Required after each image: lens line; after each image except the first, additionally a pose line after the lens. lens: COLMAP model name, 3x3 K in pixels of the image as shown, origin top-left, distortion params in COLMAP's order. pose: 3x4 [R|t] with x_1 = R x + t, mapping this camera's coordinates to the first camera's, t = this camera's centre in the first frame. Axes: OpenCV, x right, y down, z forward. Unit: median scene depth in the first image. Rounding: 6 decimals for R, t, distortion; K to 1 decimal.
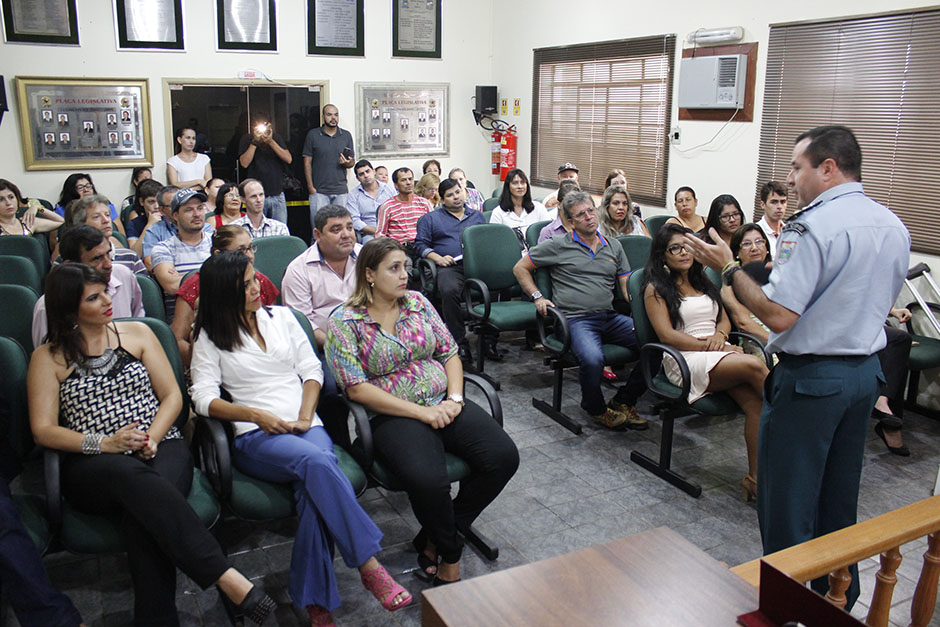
lens RADIAL K [[776.9, 0, 466.9], [0, 776.9, 280.5], [0, 0, 1]] dist [-0.105695, 0.012436]
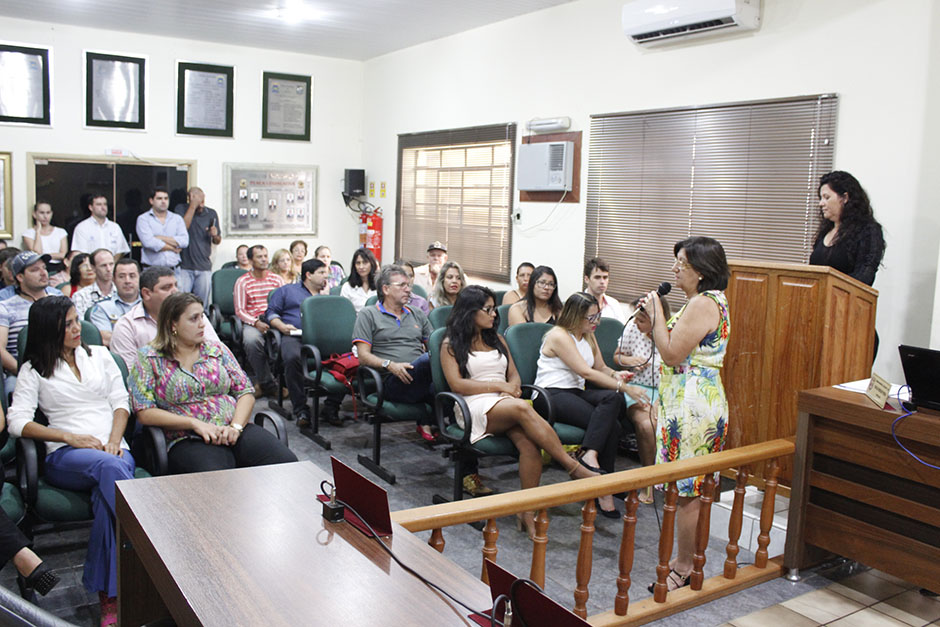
lens RADIAL K [[859.7, 0, 470.0], [0, 859.7, 313.5], [0, 0, 1]] dist [-0.222236, 0.349554]
pose [[0.995843, 0.013131, 0.090132, 0.102226], [-0.005163, 0.996100, -0.088077, 0.047791], [-0.090937, 0.087246, 0.992028, -0.147877]]
